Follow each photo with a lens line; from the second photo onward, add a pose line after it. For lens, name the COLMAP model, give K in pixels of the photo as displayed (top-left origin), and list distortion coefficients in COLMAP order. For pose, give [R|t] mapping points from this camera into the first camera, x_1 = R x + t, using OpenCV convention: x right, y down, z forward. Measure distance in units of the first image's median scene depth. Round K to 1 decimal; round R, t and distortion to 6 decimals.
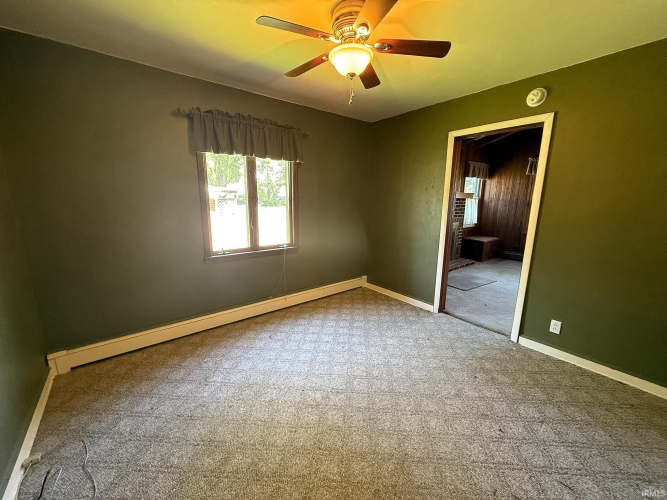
lens RADIAL K [[268.2, 0, 333.0], [0, 268.2, 249.7], [0, 0, 1]] dist [0.000560, -0.000009]
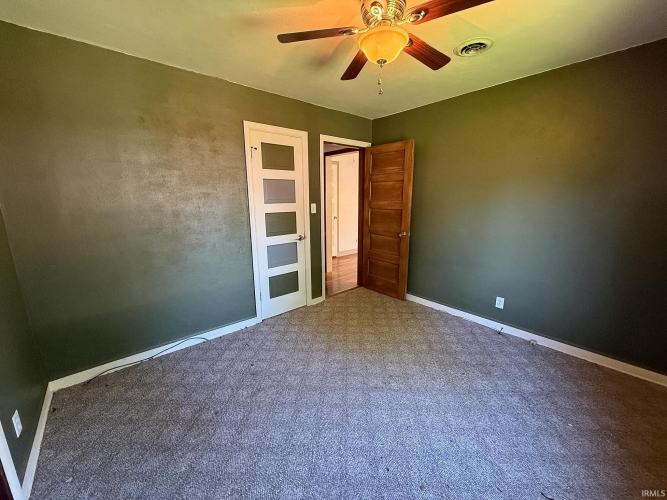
lens RADIAL K [[268.2, 0, 333.9], [0, 268.2, 250.3], [0, 0, 1]] dist [0.000560, -0.000009]
pose [[-0.999056, 0.003388, -0.043319, 0.209826], [-0.013796, 0.920636, 0.390178, -0.326554], [0.041203, 0.390408, -0.919720, 1.629314]]
